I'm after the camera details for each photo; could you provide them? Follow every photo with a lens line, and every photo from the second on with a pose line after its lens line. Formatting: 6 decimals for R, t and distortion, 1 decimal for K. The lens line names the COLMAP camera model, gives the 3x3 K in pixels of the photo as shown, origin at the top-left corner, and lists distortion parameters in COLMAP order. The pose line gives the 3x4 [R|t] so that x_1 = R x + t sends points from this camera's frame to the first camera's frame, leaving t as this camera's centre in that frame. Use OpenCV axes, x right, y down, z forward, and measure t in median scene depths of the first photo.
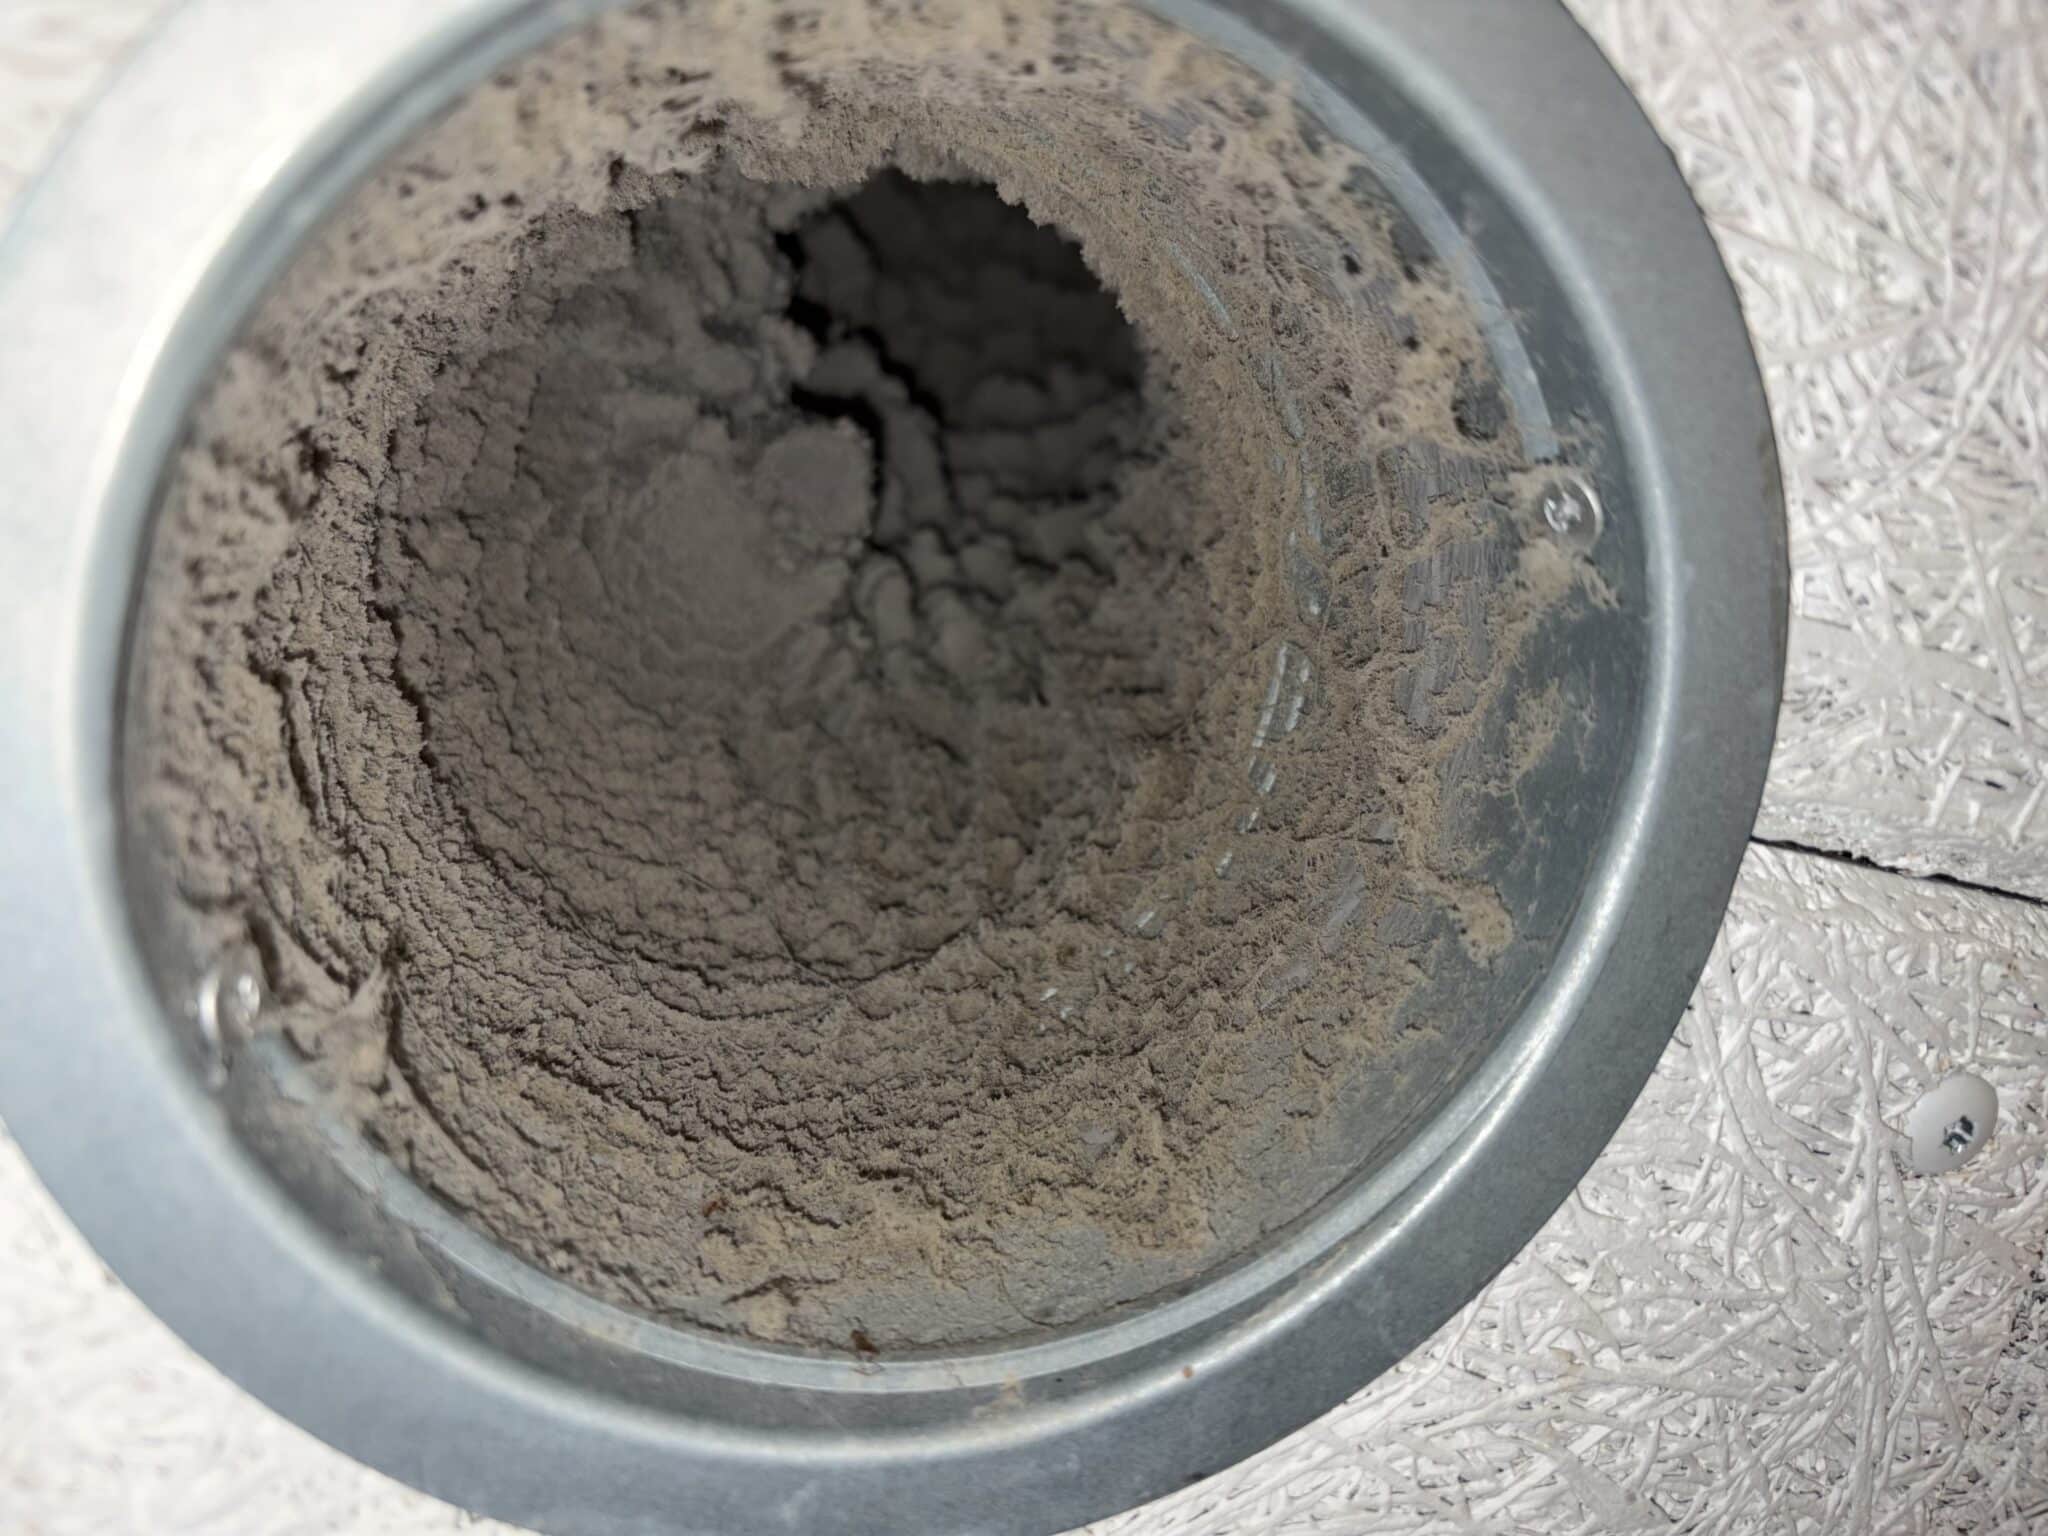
lens RADIAL K [[1596.2, 0, 1022.3], [0, 1596.2, 754.8], [0, 0, 1]] dist [-0.023670, 0.001049]
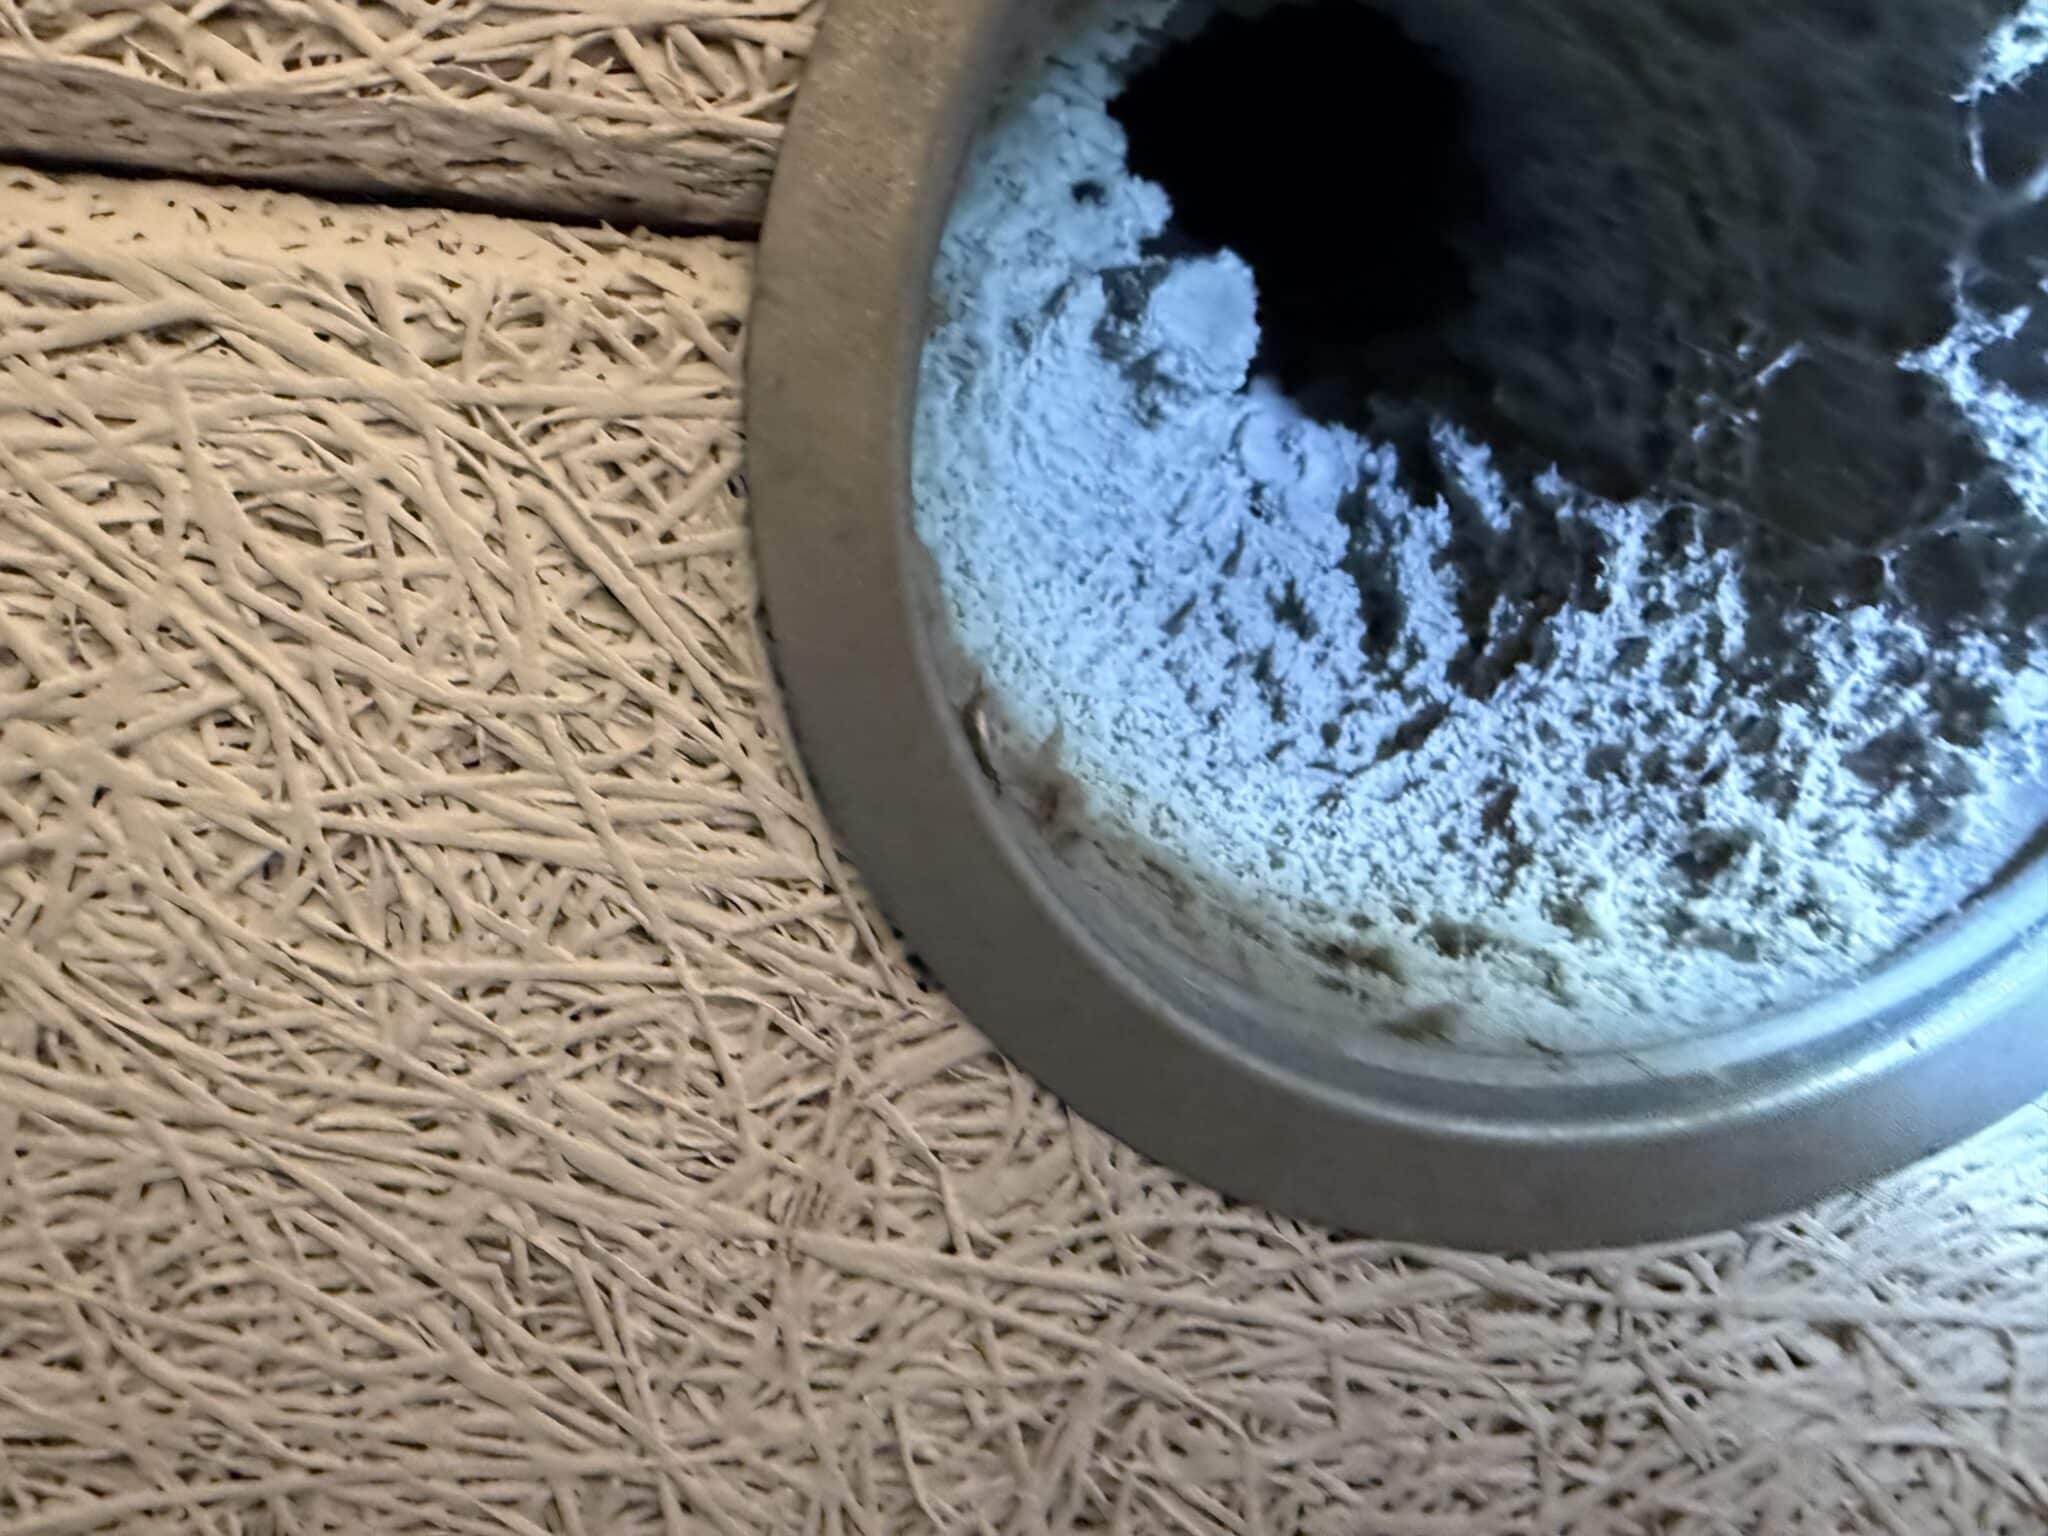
lens RADIAL K [[1596.2, 0, 765.6], [0, 1596.2, 788.5], [0, 0, 1]] dist [-0.023670, 0.001049]
pose [[0.965487, -0.115432, -0.233474, -0.308528], [0.121922, 0.992448, 0.013512, 0.125135], [0.230151, -0.041511, 0.972269, -0.090942]]
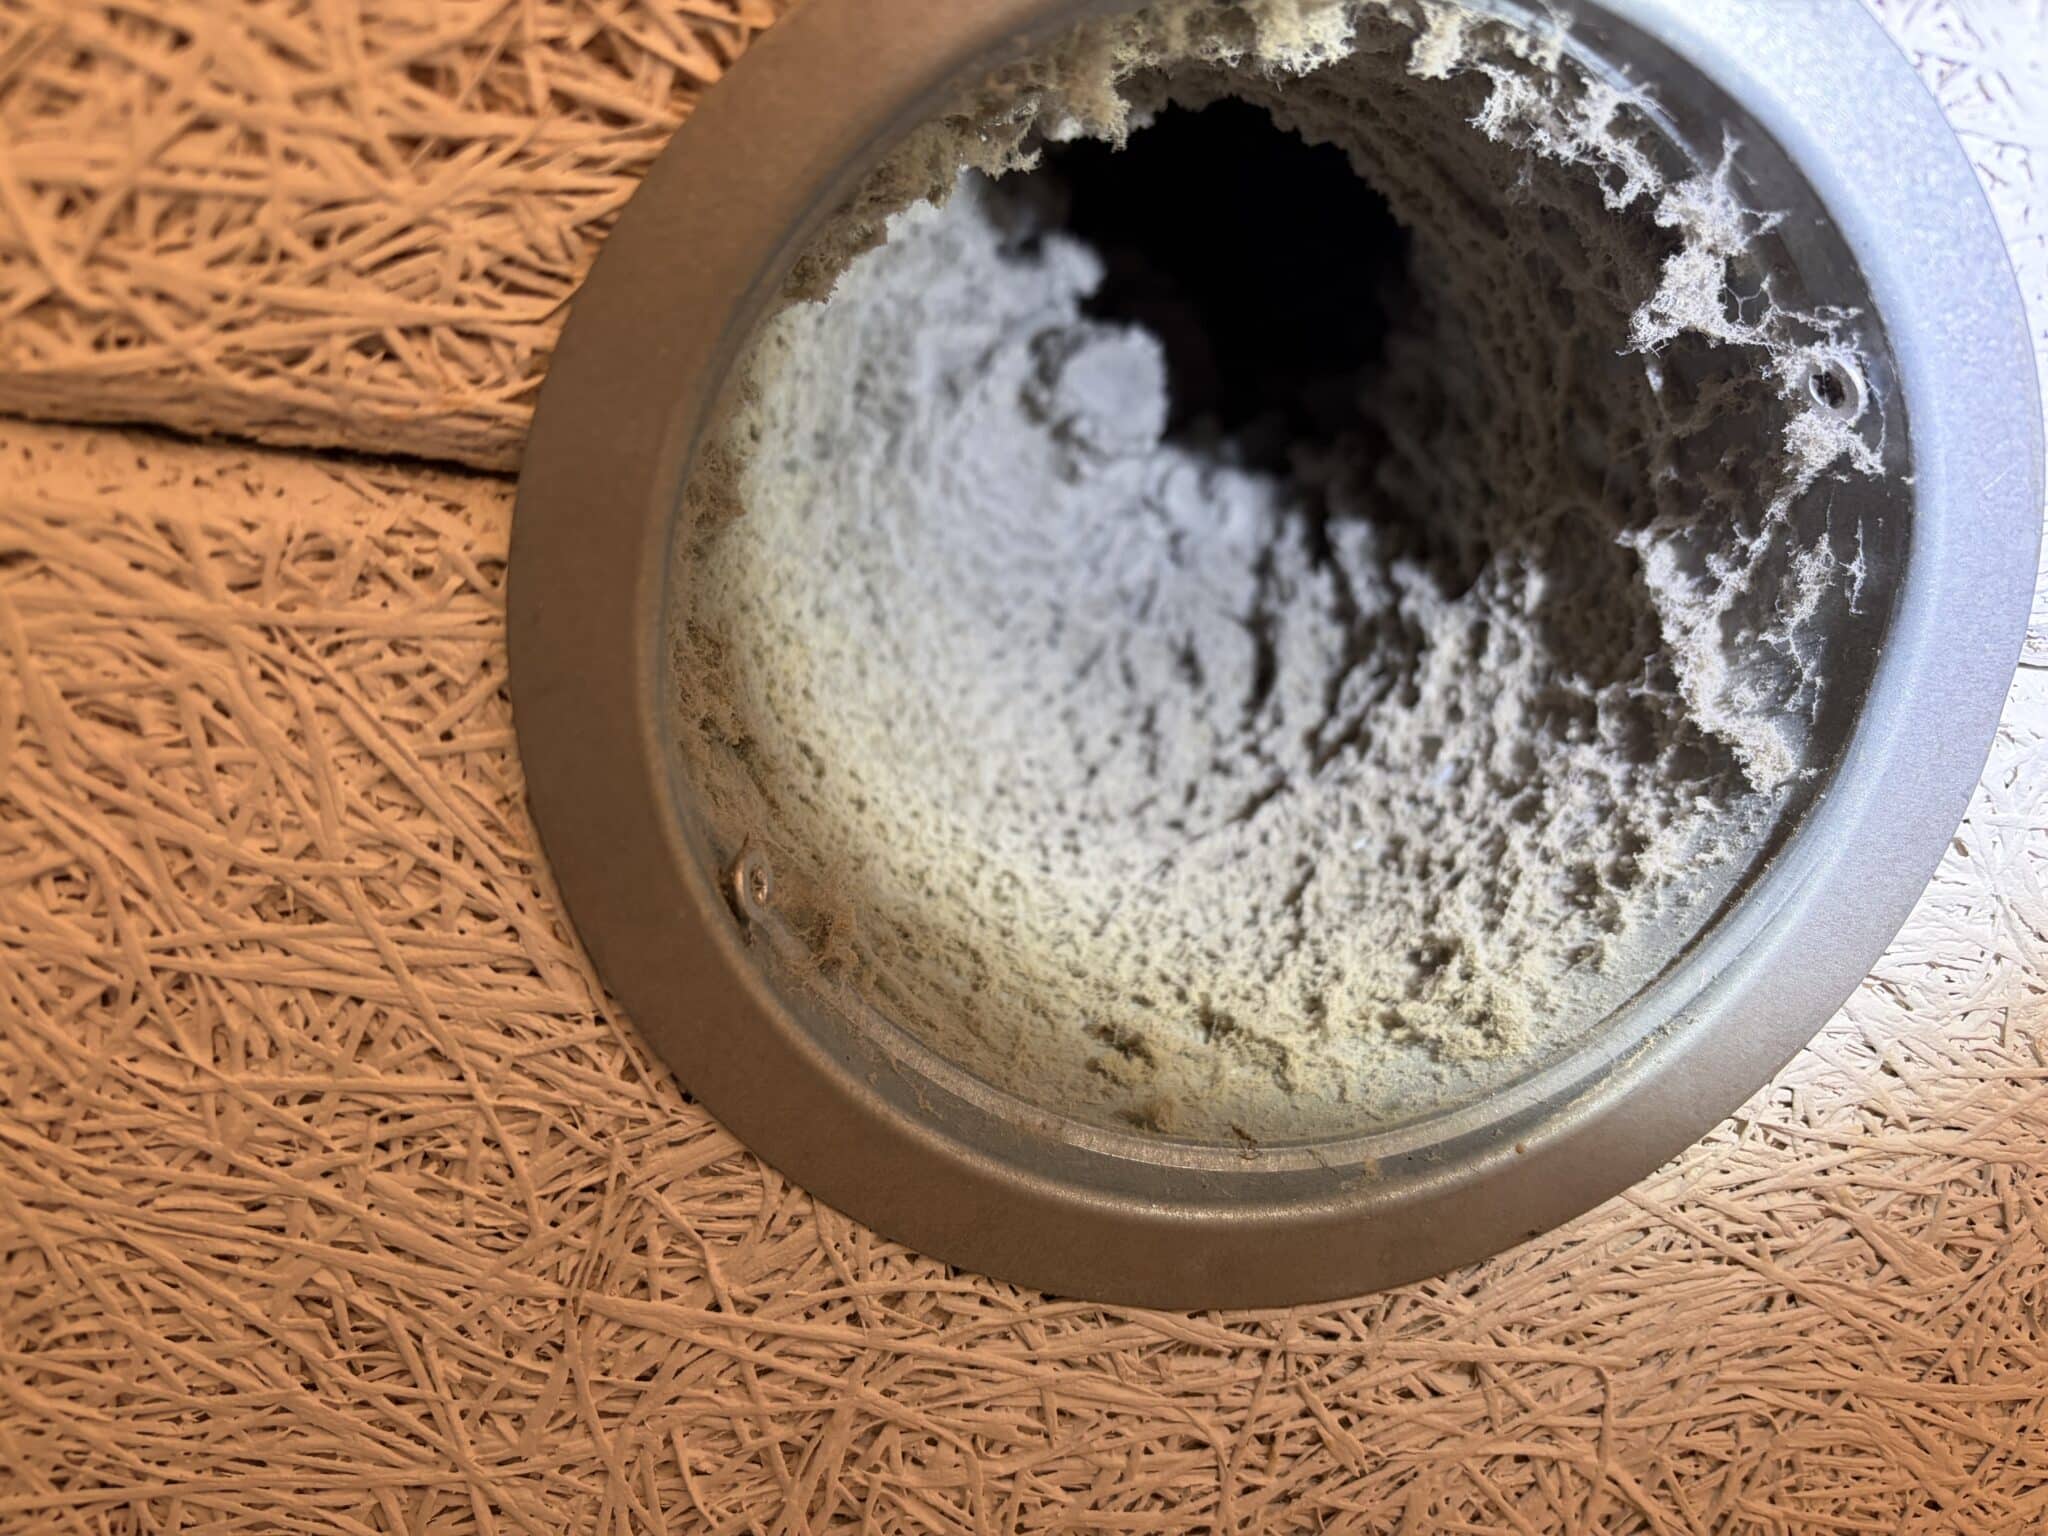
lens RADIAL K [[1596.2, 0, 1022.4], [0, 1596.2, 750.0], [0, 0, 1]] dist [-0.023670, 0.001049]
pose [[0.985072, -0.066126, -0.158935, -0.051083], [0.080650, 0.992961, 0.086739, -0.039574], [0.152081, -0.098262, 0.983471, -0.188029]]
